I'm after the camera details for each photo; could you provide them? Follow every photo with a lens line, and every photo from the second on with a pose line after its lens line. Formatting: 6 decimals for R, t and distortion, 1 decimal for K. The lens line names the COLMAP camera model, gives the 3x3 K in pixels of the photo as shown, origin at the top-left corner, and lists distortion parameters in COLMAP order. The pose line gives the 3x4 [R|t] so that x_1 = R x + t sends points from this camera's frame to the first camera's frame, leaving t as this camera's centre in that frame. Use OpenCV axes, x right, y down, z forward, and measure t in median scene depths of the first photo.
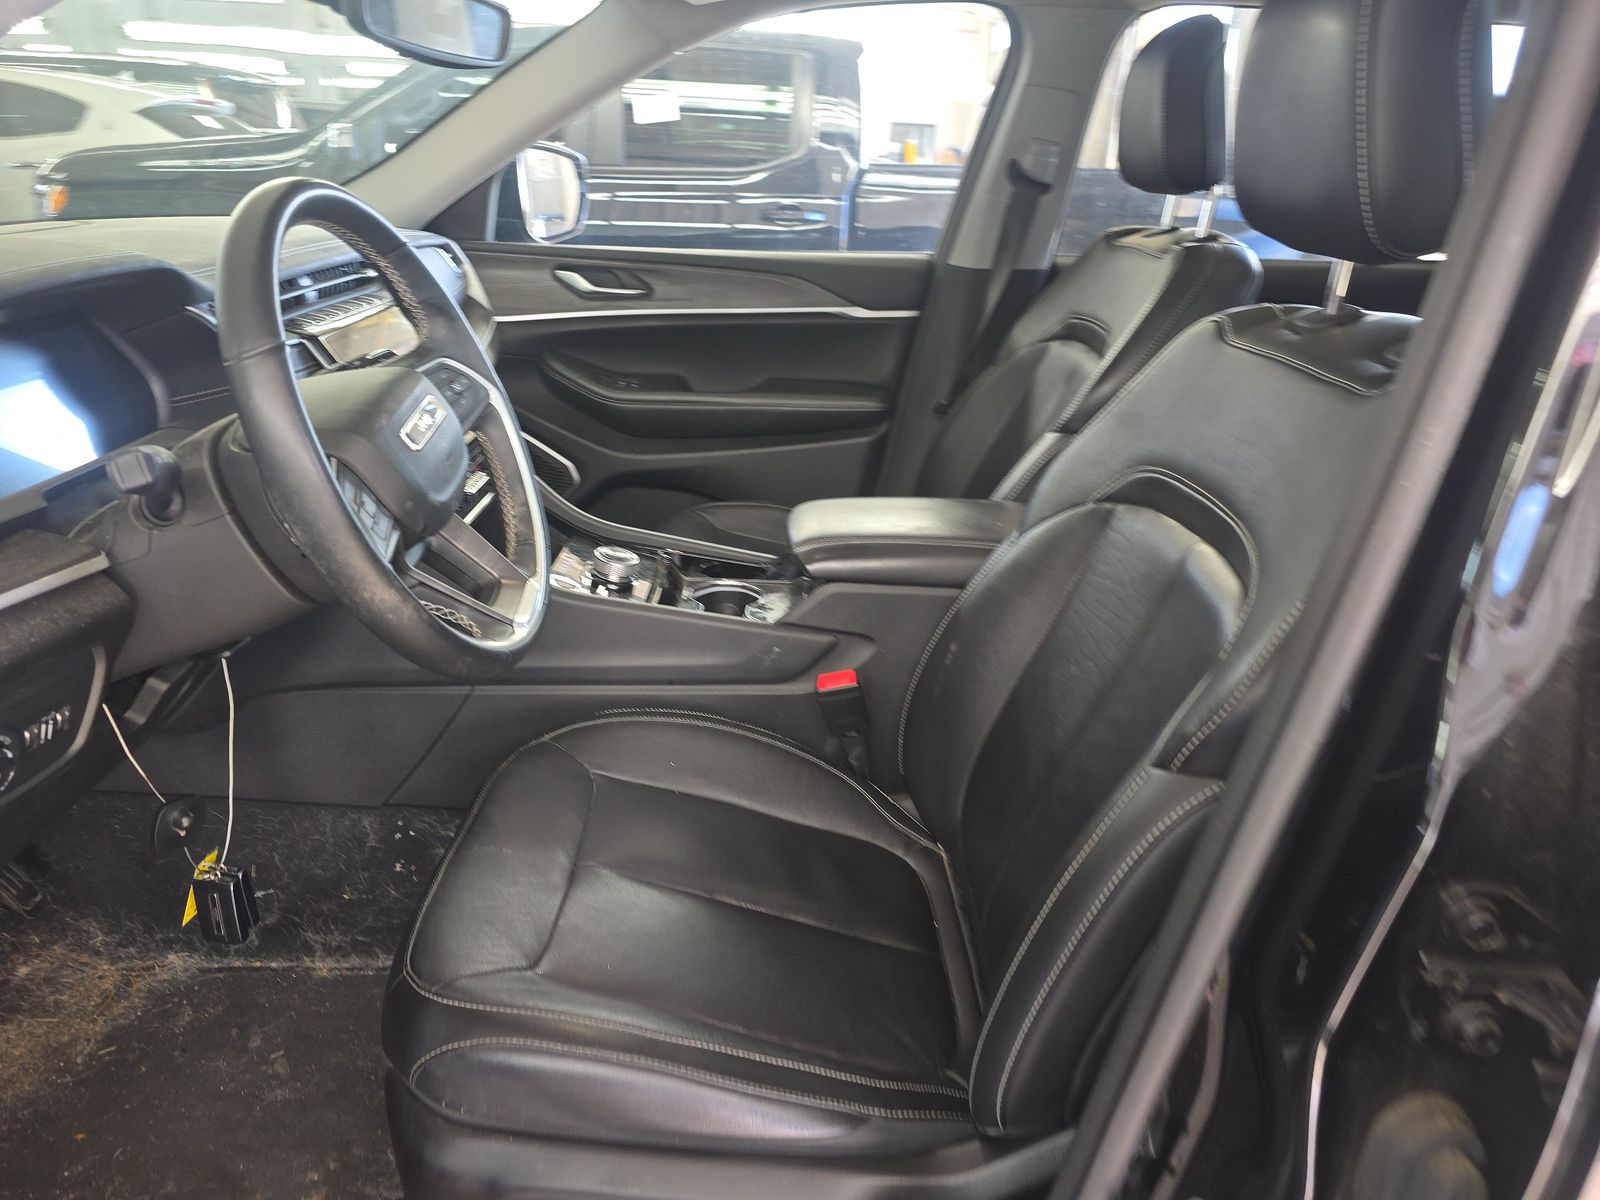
lens RADIAL K [[1075.5, 0, 800.0], [0, 1075.5, 600.0], [0, 0, 1]] dist [0.052748, -0.051946]
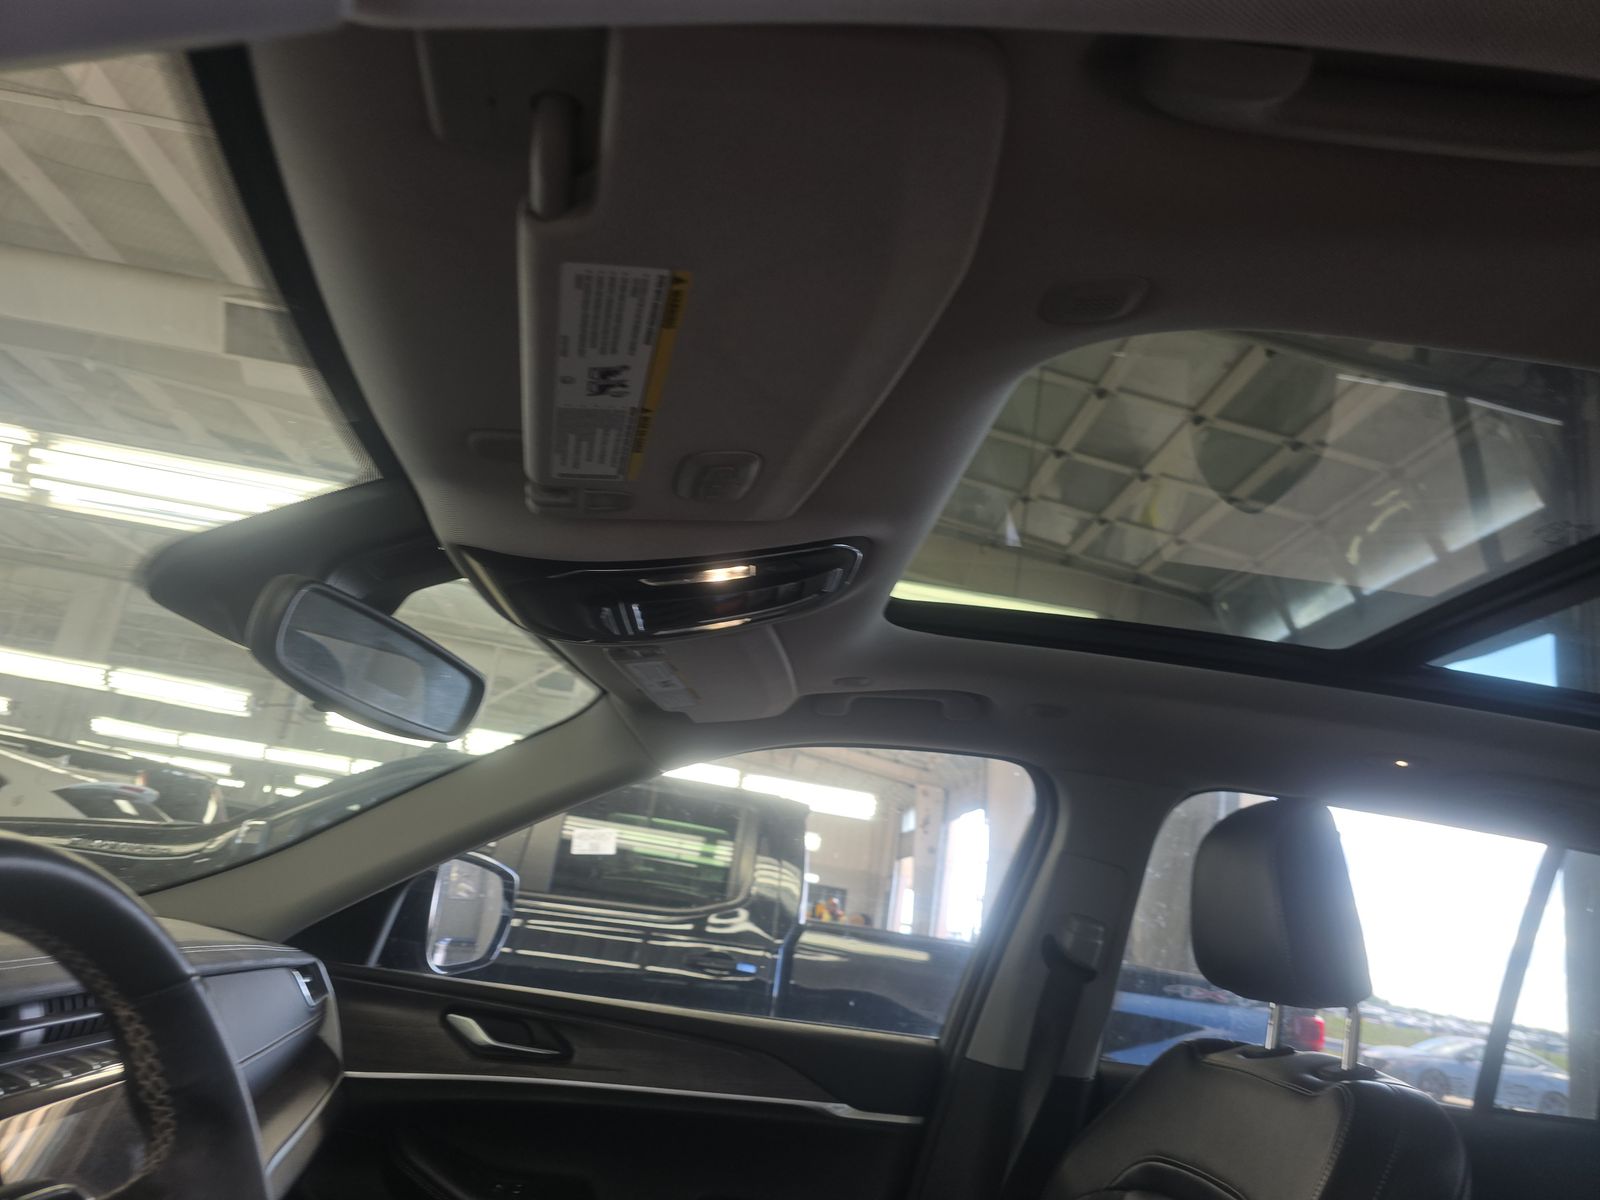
lens RADIAL K [[1075.5, 0, 800.0], [0, 1075.5, 600.0], [0, 0, 1]] dist [0.052748, -0.051946]
pose [[0.991285, 0.122940, 0.047329, -0.051893], [-0.067240, 0.781130, -0.620738, -0.073802], [-0.113284, 0.612145, 0.782589, 0.198971]]
